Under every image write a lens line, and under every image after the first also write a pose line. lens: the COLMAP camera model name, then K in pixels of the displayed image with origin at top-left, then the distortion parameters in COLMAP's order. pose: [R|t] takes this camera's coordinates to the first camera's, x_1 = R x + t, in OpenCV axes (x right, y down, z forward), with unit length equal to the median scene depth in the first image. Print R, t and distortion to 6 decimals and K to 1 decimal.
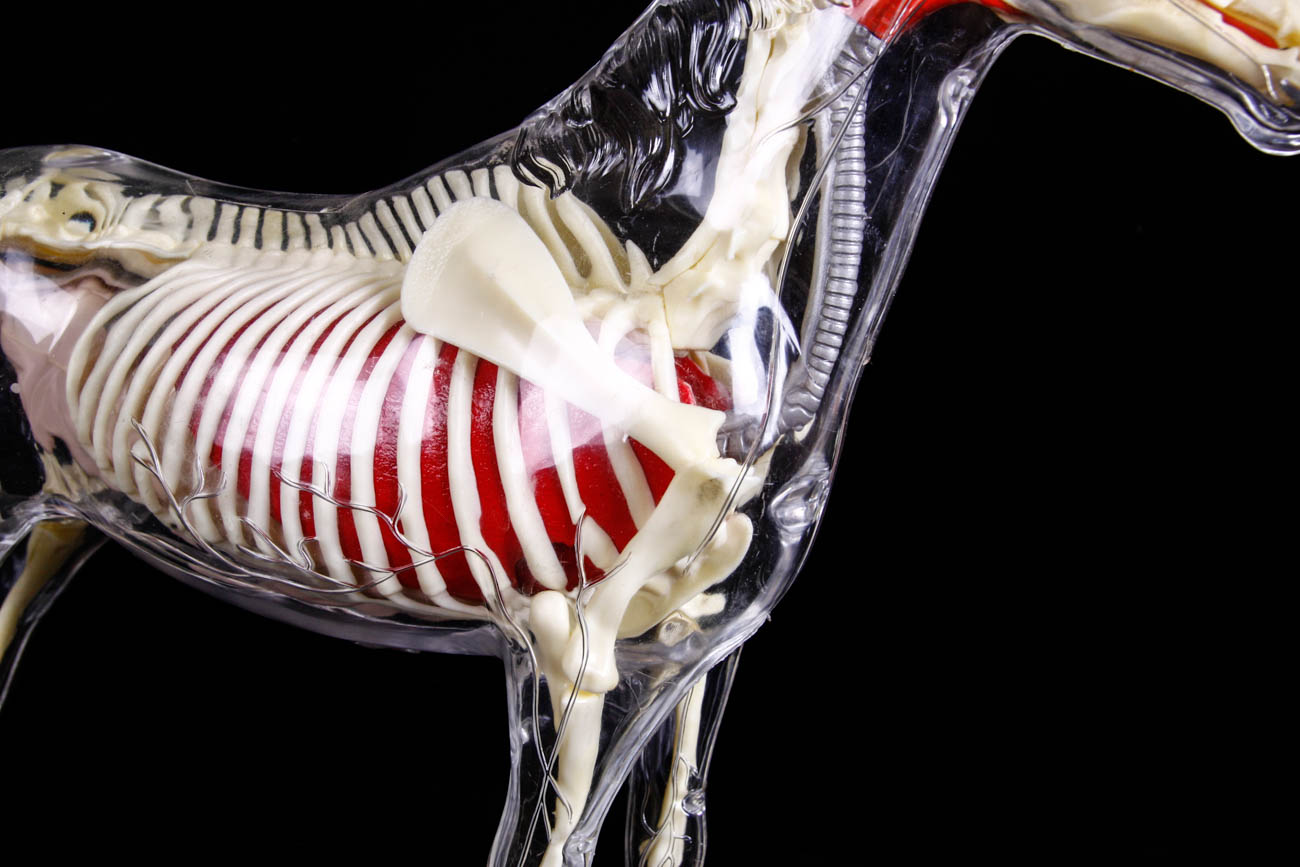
lens RADIAL K [[1490.3, 0, 620.9], [0, 1490.3, 437.0], [0, 0, 1]] dist [-0.031090, -0.010465]
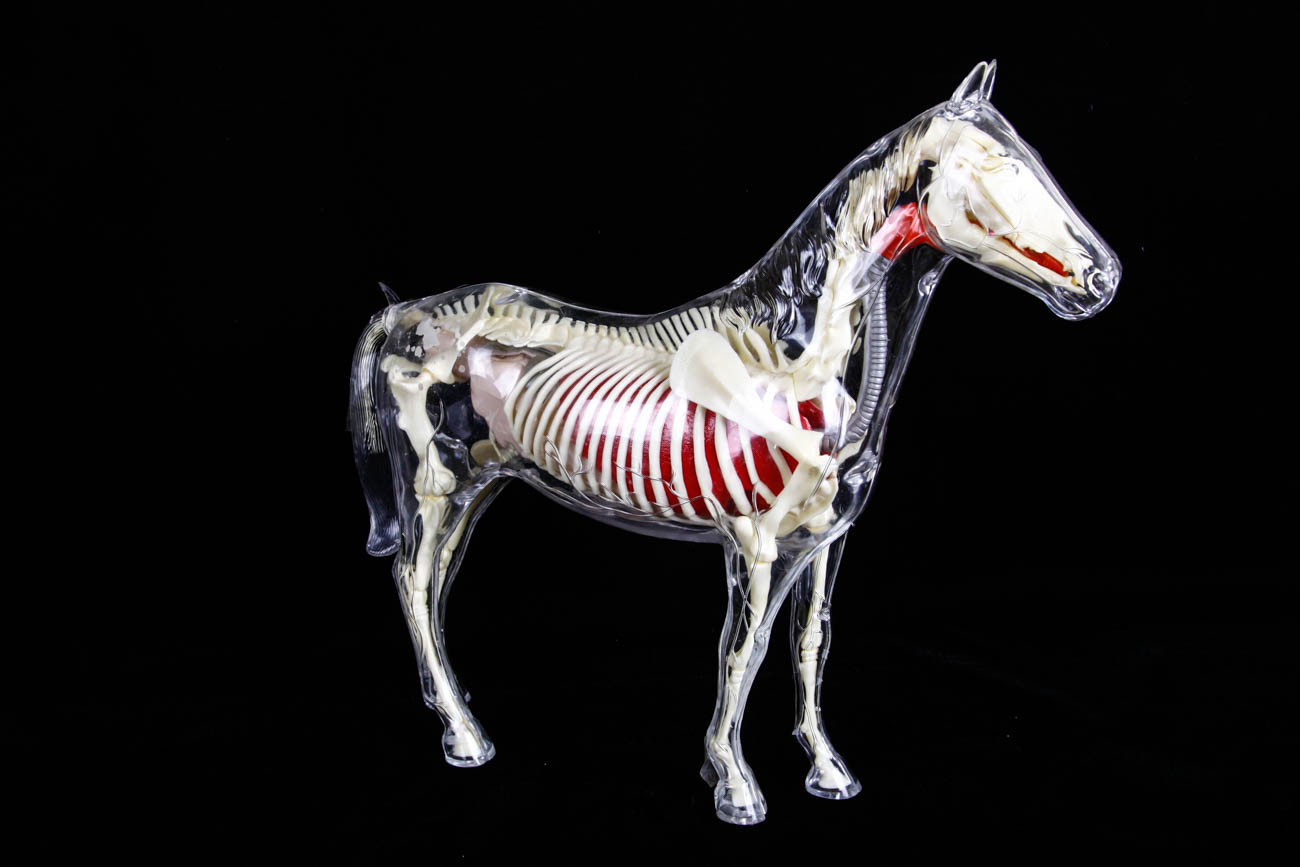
lens RADIAL K [[1490.3, 0, 620.9], [0, 1490.3, 437.0], [0, 0, 1]] dist [-0.031090, -0.010465]
pose [[0.985134, -0.016191, -0.171020, 0.145534], [0.035254, 0.993414, 0.109025, -0.245842], [0.168129, -0.113434, 0.979217, -1.100090]]
